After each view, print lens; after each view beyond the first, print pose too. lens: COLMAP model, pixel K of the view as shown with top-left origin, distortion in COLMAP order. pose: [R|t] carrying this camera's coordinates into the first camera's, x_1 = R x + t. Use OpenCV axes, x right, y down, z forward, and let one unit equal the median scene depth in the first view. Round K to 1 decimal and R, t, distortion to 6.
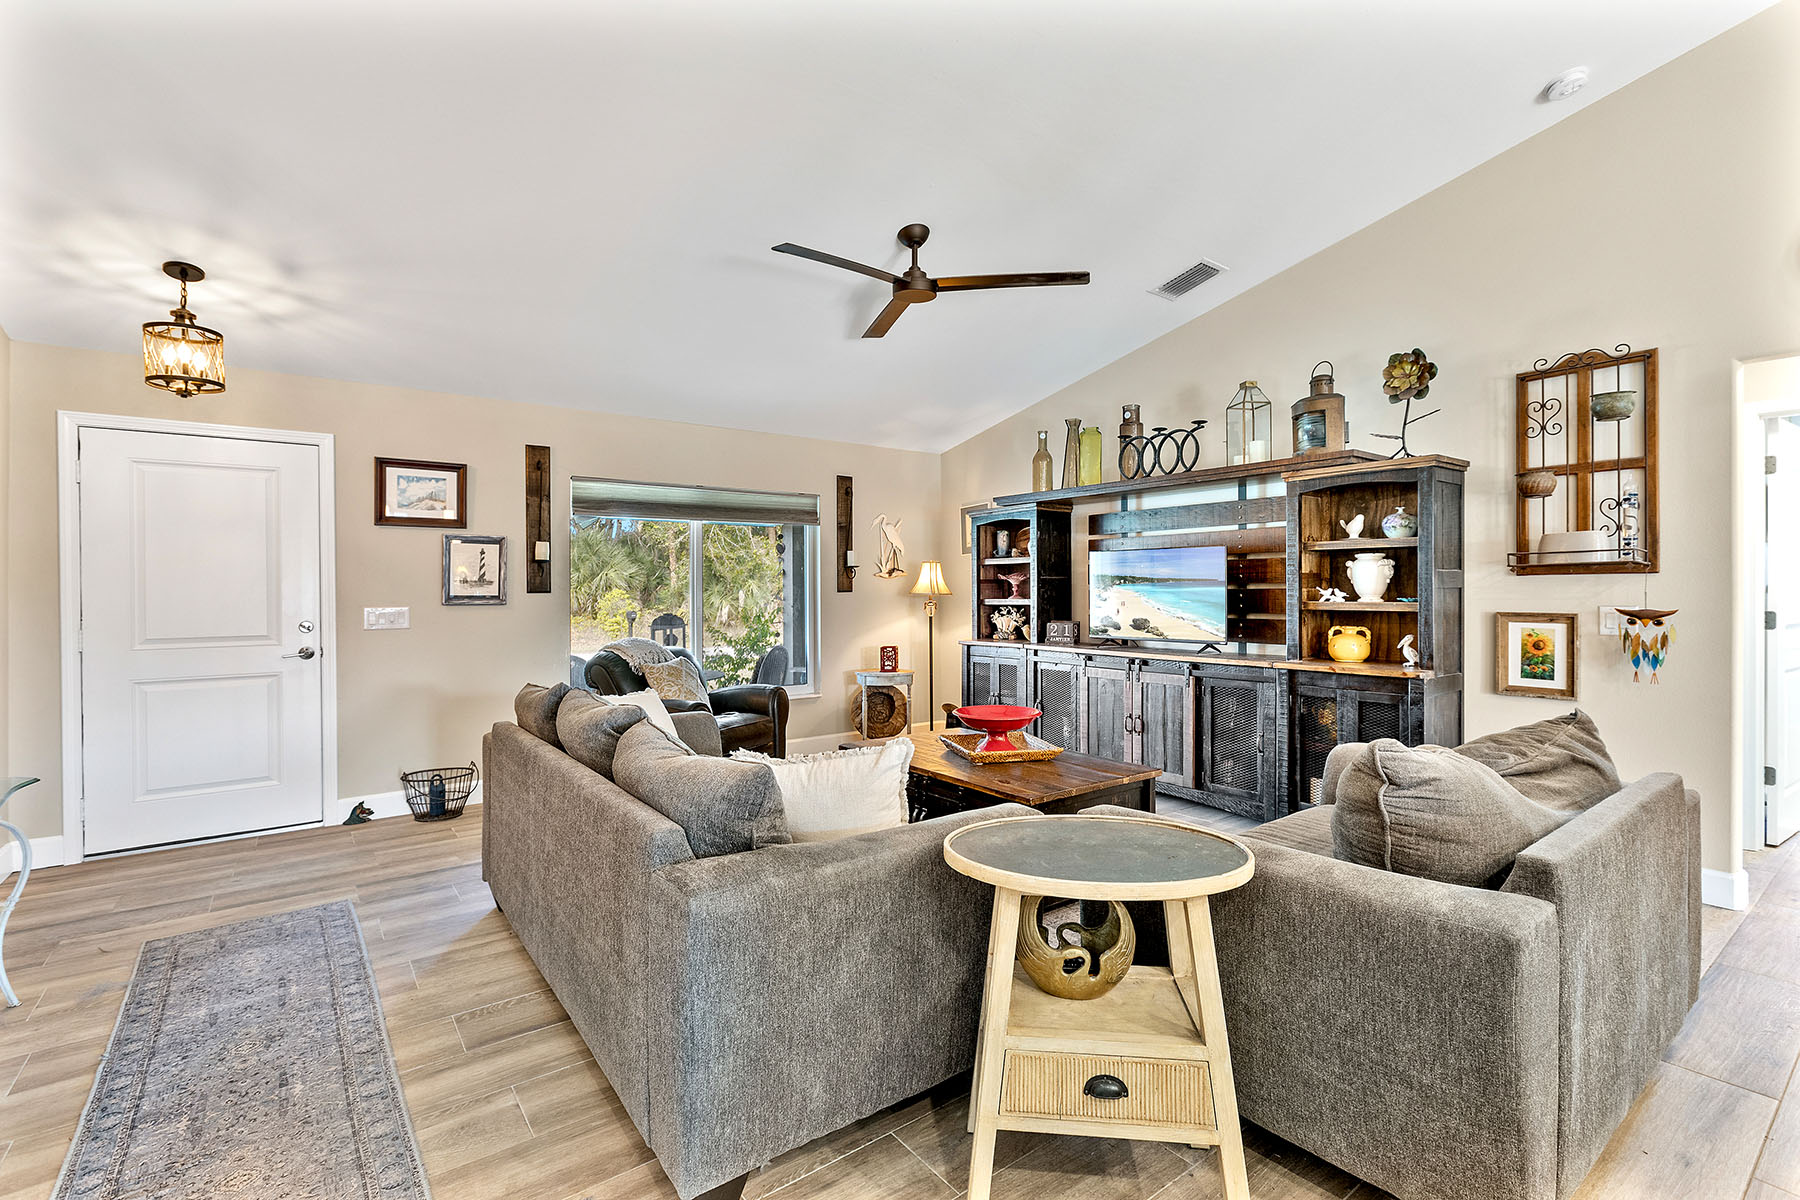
lens RADIAL K [[818.9, 0, 900.5], [0, 818.9, 588.2], [0, 0, 1]] dist [0.001899, -0.001753]
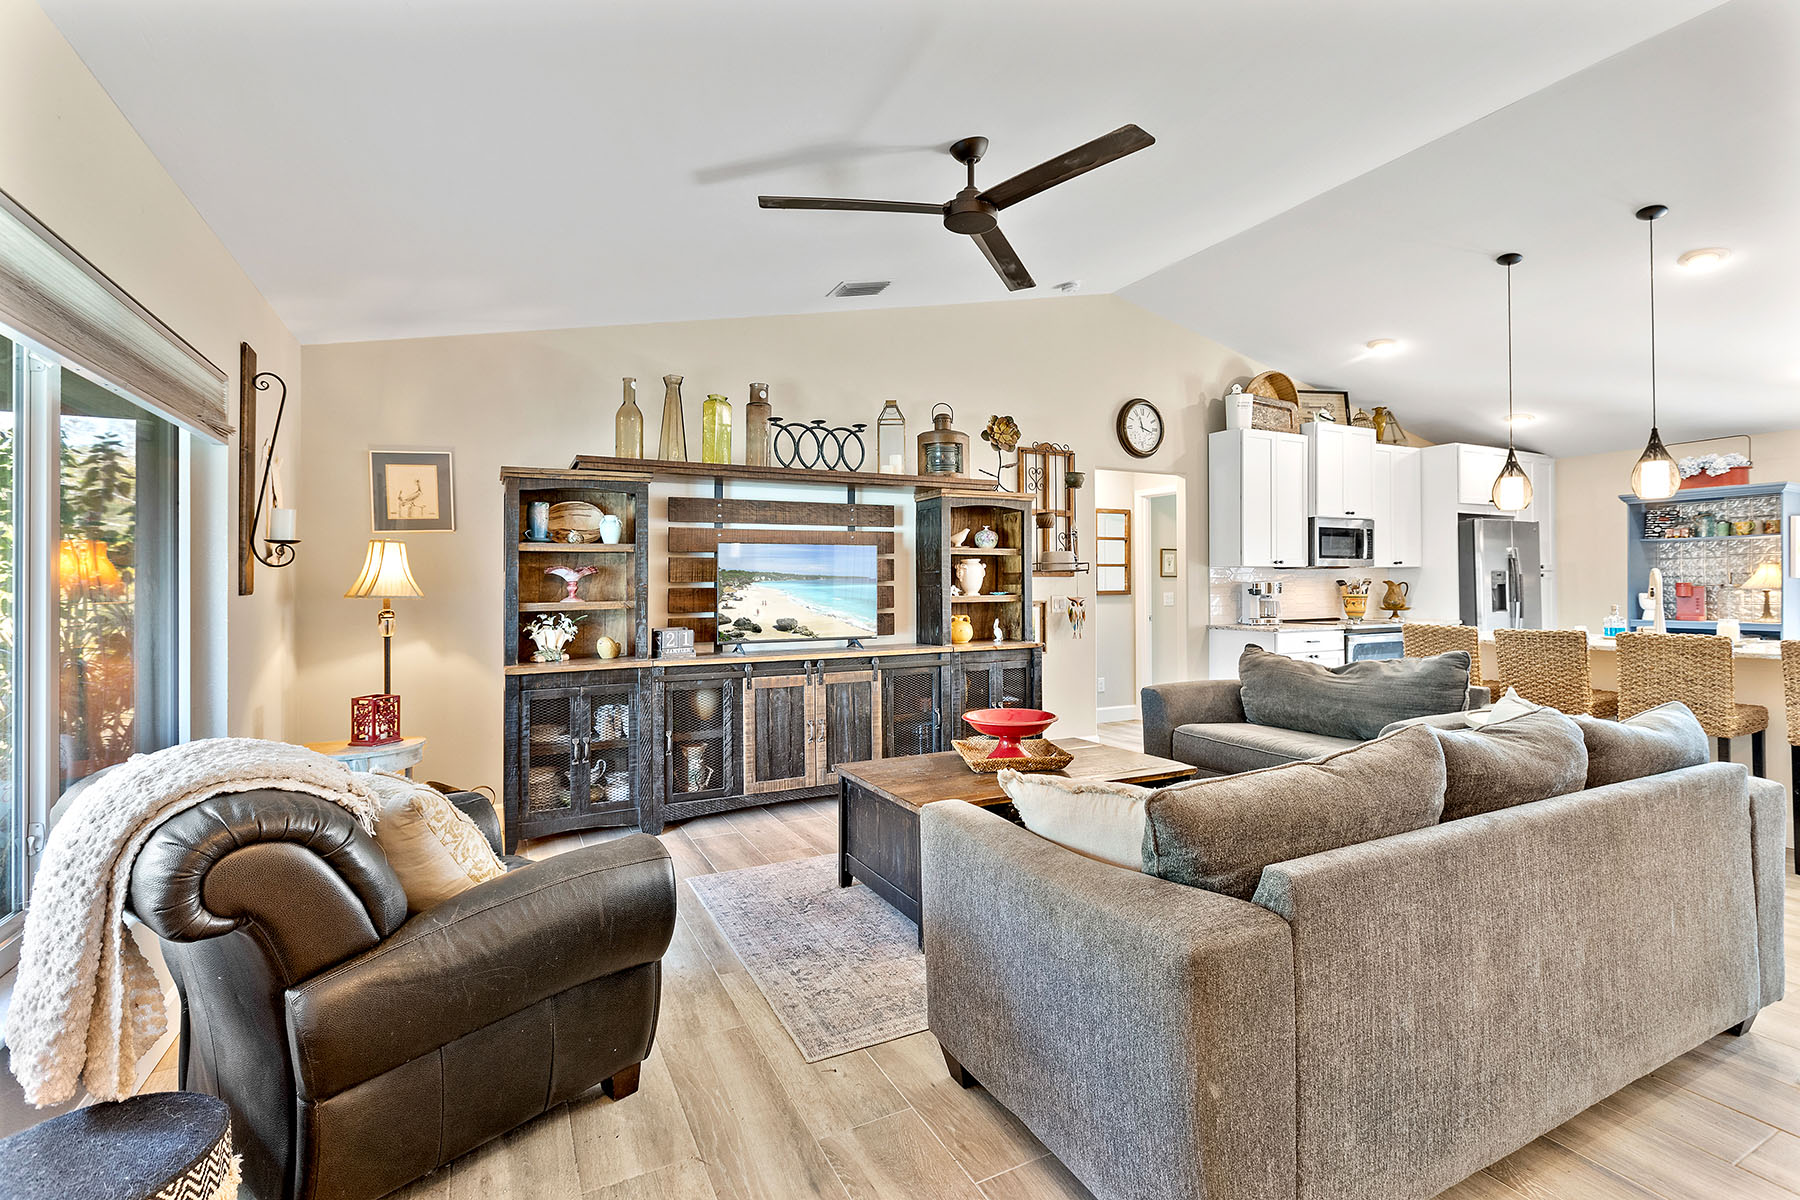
lens RADIAL K [[818.9, 0, 910.7], [0, 818.9, 578.3], [0, 0, 1]] dist [0.001899, -0.001753]
pose [[0.157185, 0.012731, 0.987487, -0.671912], [0.006133, 0.999885, -0.013867, 0.005939], [-0.987550, 0.008236, 0.157089, 0.793530]]
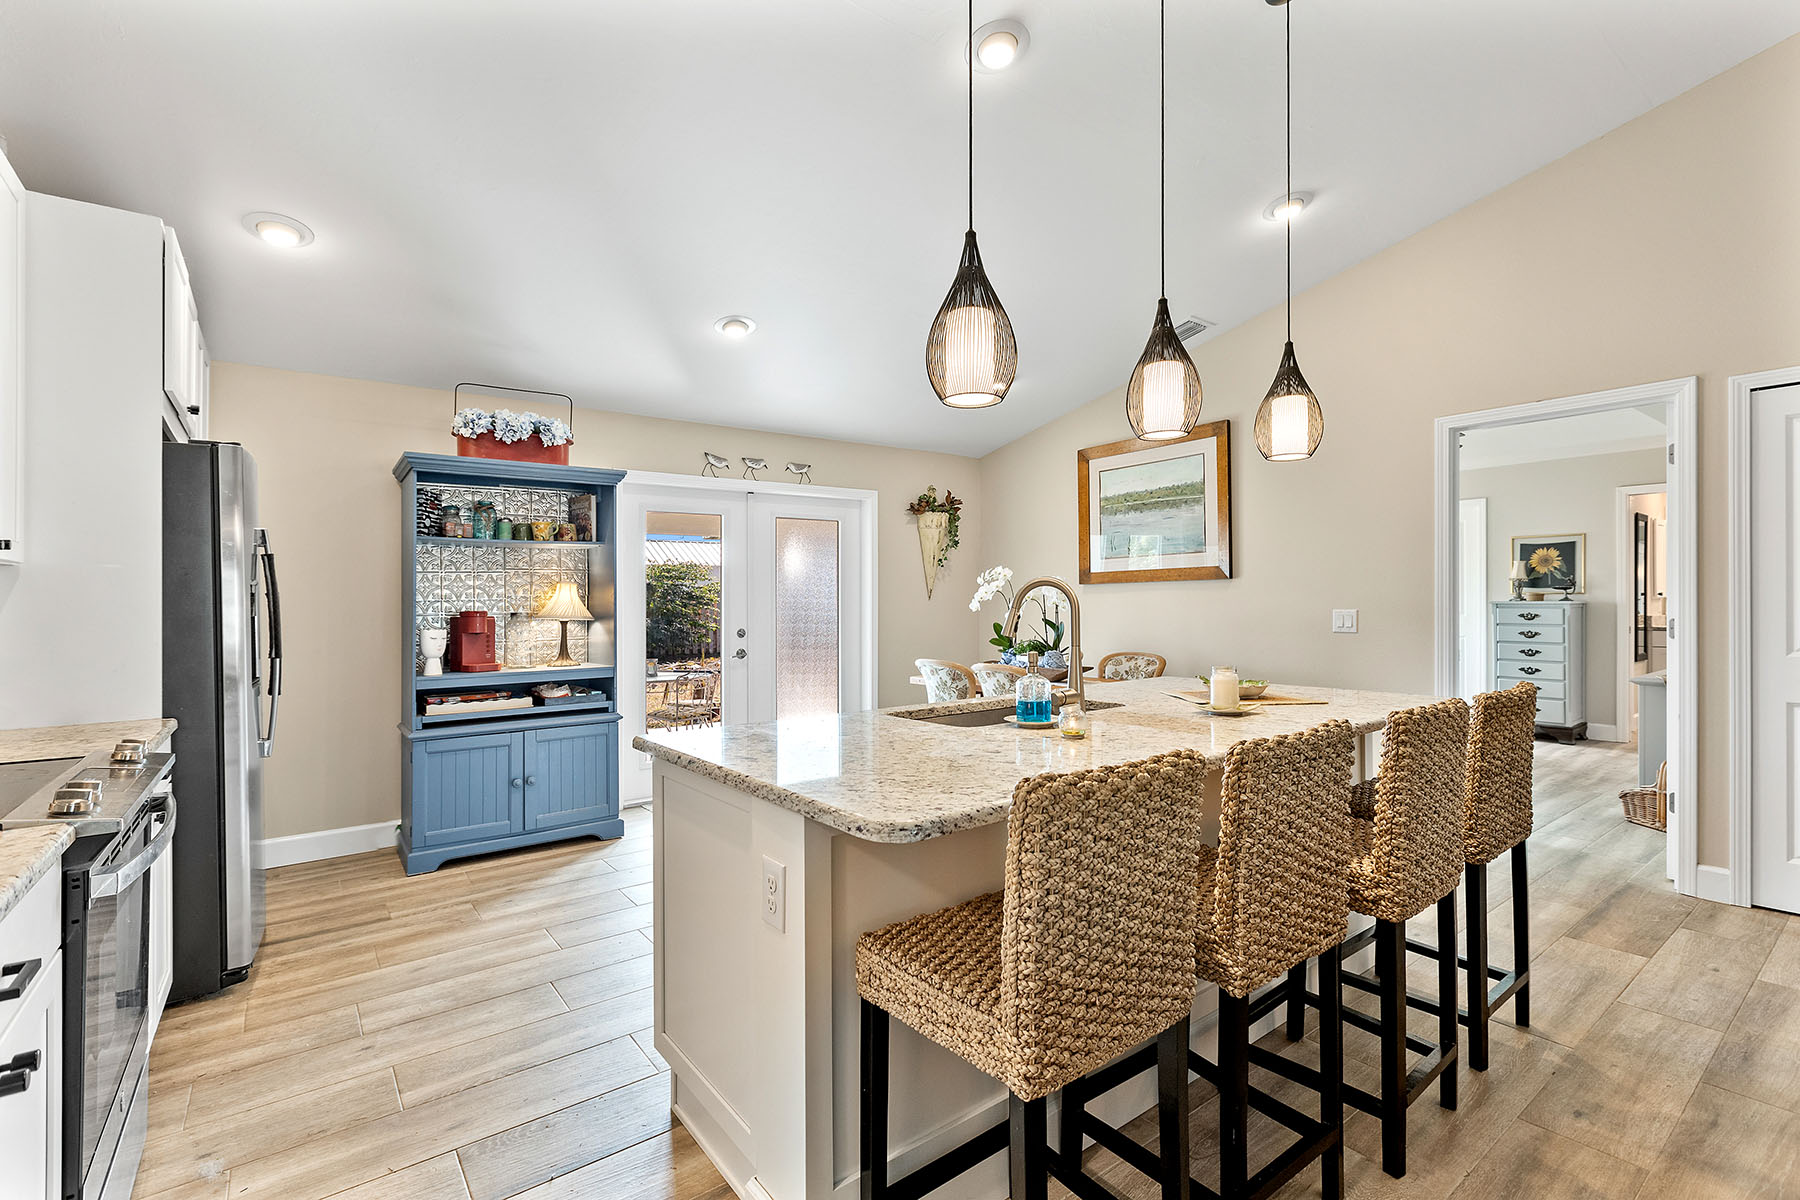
lens RADIAL K [[818.9, 0, 906.1], [0, 818.9, 599.1], [0, 0, 1]] dist [0.001899, -0.001753]
pose [[-0.999762, 0.014725, -0.016118, 0.562328], [0.014754, 0.999890, -0.001718, -0.003169], [0.016090, -0.001955, -0.999869, 0.565967]]
